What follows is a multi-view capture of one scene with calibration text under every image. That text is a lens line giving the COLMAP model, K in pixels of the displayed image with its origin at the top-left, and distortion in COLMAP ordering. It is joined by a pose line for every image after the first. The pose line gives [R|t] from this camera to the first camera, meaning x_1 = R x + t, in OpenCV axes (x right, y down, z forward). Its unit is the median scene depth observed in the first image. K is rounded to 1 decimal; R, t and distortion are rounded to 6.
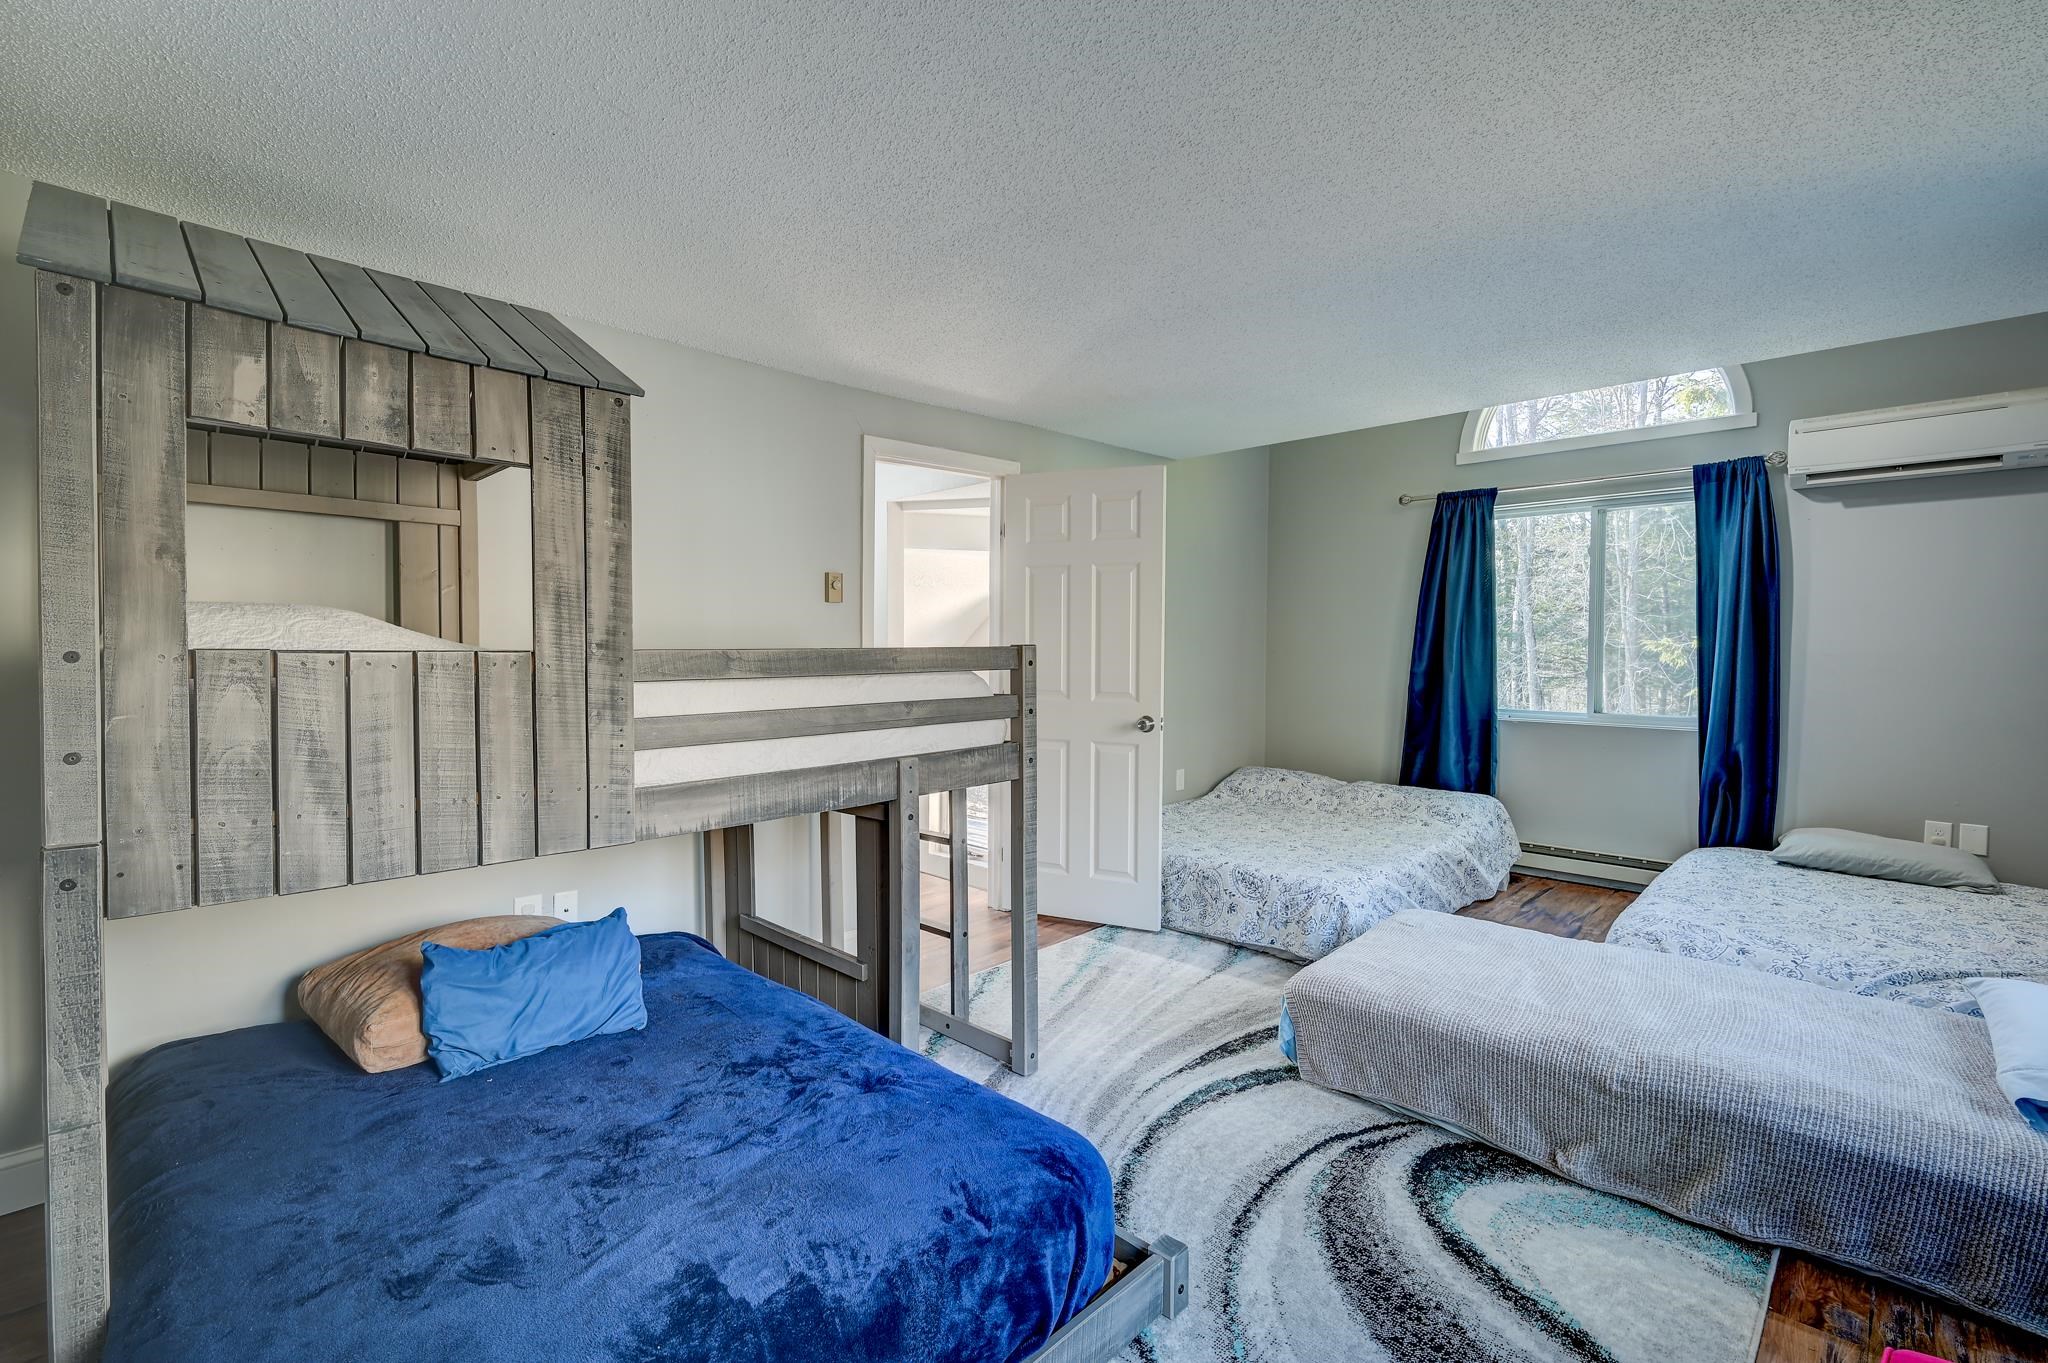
lens RADIAL K [[902.0, 0, 1027.3], [0, 902.0, 670.5], [0, 0, 1]] dist [-0.000139, 0.001977]
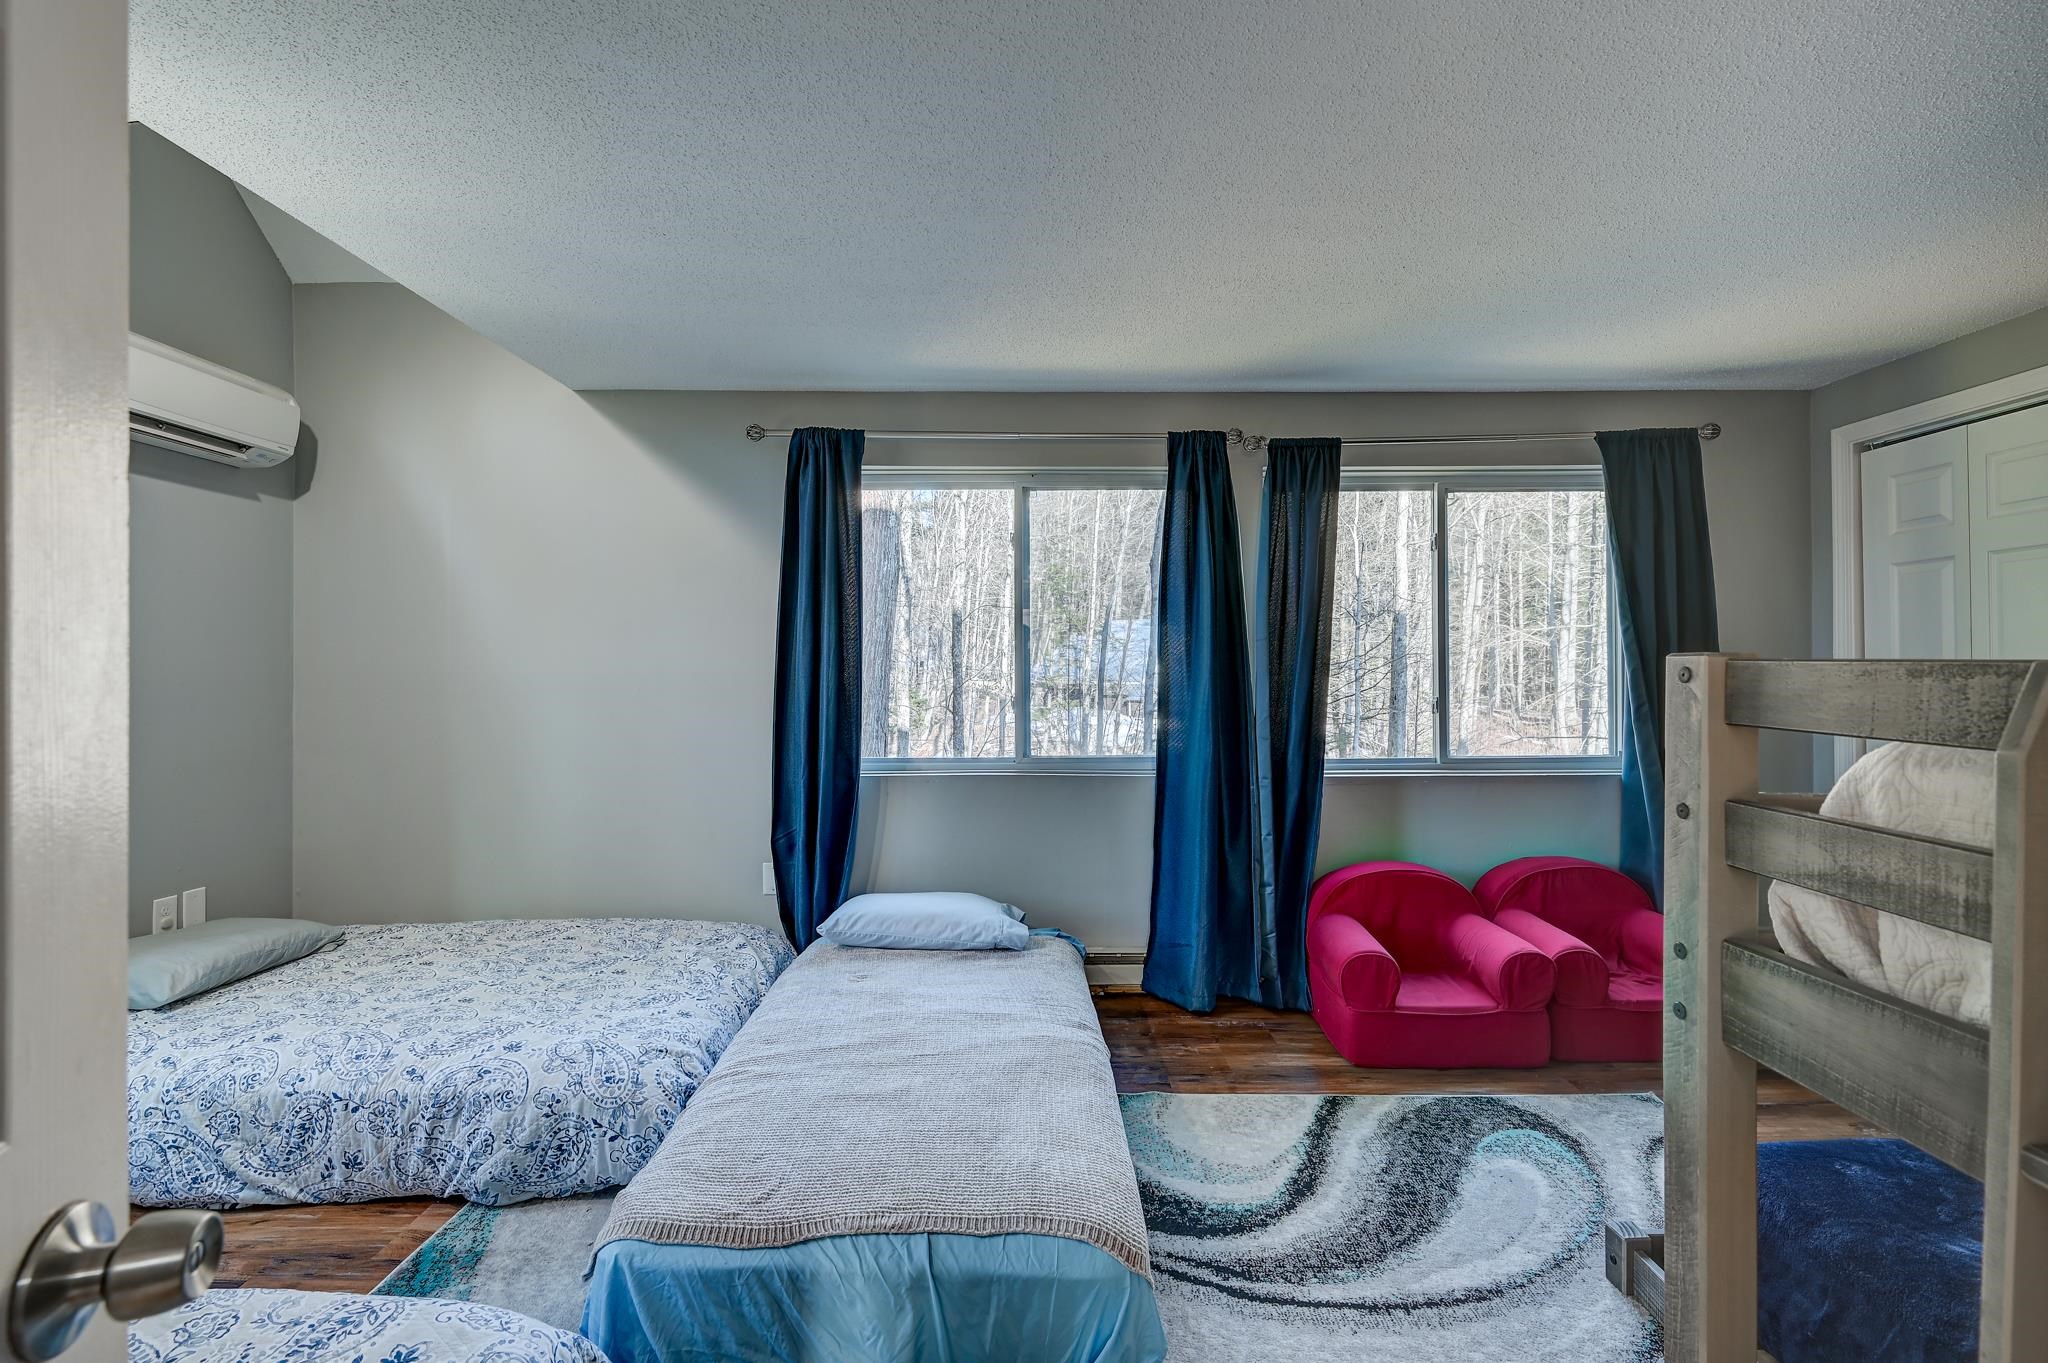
lens RADIAL K [[902.0, 0, 1019.8], [0, 902.0, 685.1], [0, 0, 1]] dist [-0.000139, 0.001977]
pose [[-0.707888, 0.003535, 0.706316, -0.075557], [0.012875, 0.999886, 0.007899, -0.014822], [-0.706207, 0.014686, -0.707853, 1.883859]]
